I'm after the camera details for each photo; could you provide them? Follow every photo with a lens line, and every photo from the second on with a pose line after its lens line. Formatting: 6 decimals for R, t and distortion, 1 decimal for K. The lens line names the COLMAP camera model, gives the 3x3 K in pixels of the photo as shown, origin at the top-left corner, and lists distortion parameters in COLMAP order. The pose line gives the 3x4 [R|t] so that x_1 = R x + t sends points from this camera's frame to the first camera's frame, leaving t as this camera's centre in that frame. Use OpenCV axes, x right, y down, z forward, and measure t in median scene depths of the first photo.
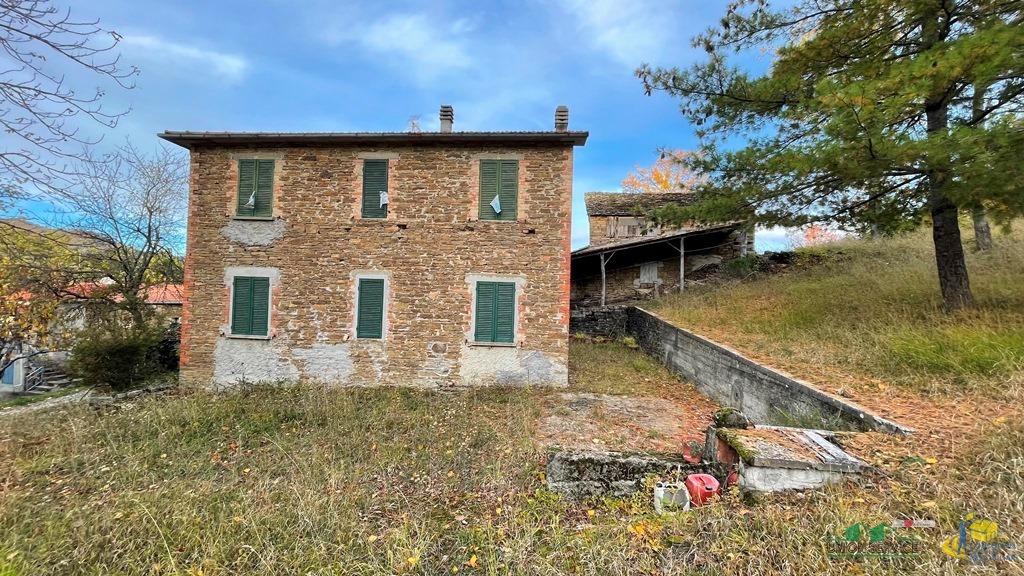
lens RADIAL K [[406.9, 0, 514.3], [0, 406.9, 283.1], [0, 0, 1]] dist [-0.006161, 0.001416]
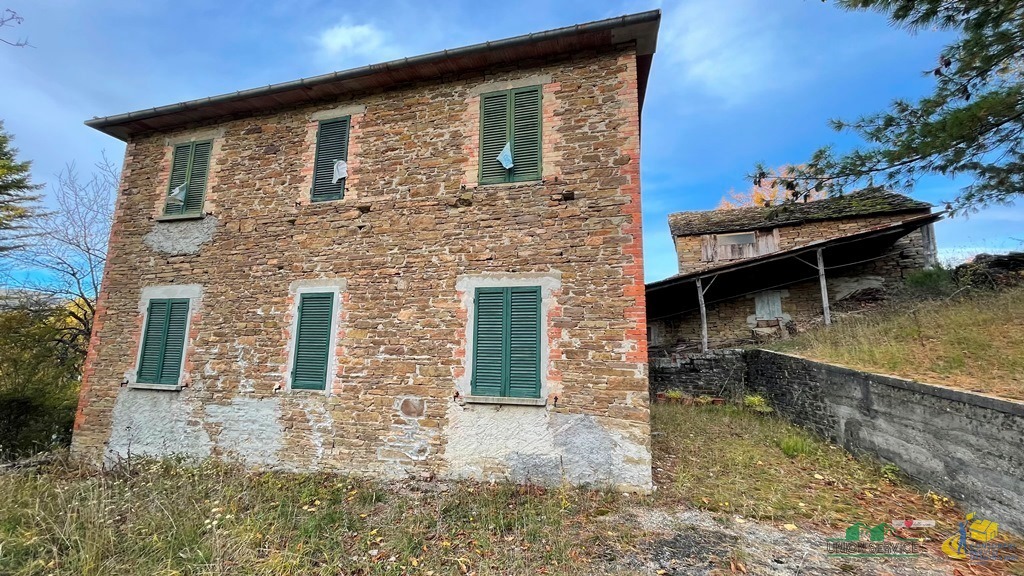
lens RADIAL K [[406.9, 0, 515.8], [0, 406.9, 286.8], [0, 0, 1]] dist [-0.006161, 0.001416]
pose [[0.979350, -0.047282, -0.196566, 0.075016], [0.019464, 0.989802, -0.141112, 0.074588], [0.201233, 0.134372, 0.970283, 0.444848]]
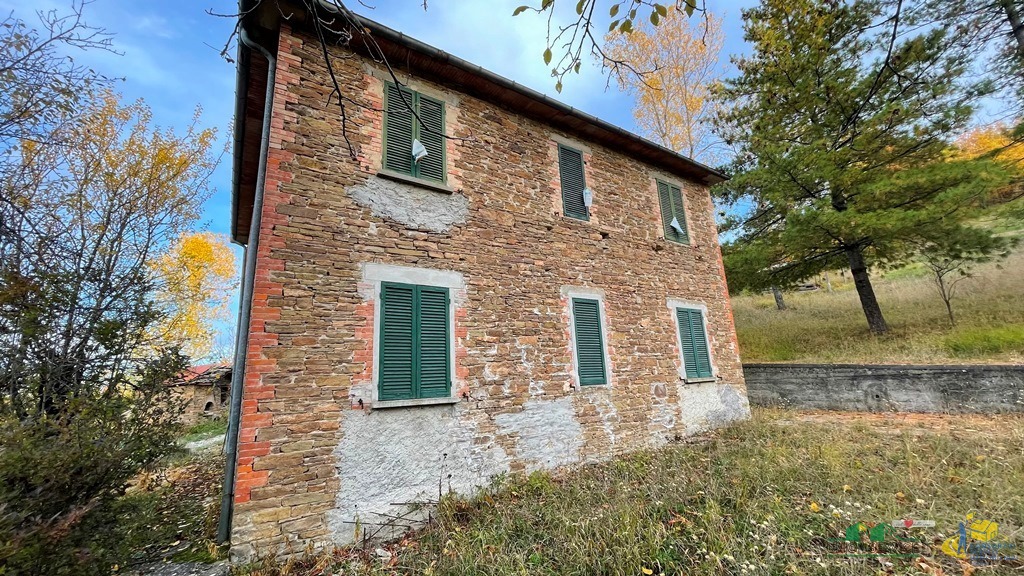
lens RADIAL K [[406.9, 0, 512.7], [0, 406.9, 281.0], [0, 0, 1]] dist [-0.006161, 0.001416]
pose [[0.794850, 0.078988, 0.601643, -0.874995], [0.053600, 0.978477, -0.199274, 0.092622], [-0.604434, 0.190641, 0.773508, 0.518562]]
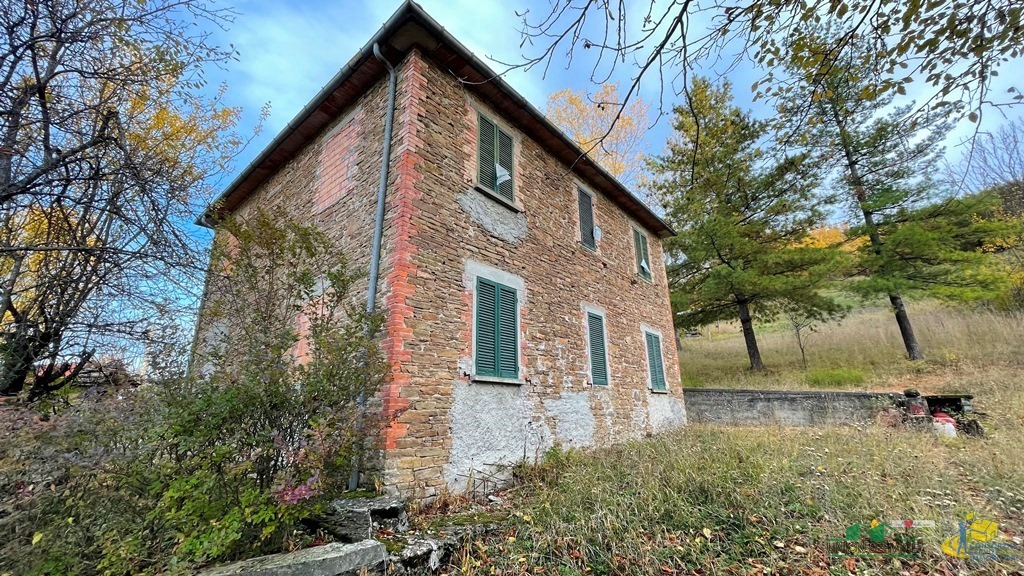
lens RADIAL K [[406.9, 0, 511.9], [0, 406.9, 281.0], [0, 0, 1]] dist [-0.006161, 0.001416]
pose [[0.604591, 0.211836, 0.767851, -1.128576], [0.004007, 0.963167, -0.268875, 0.152030], [-0.796526, 0.165637, 0.581473, 0.621846]]
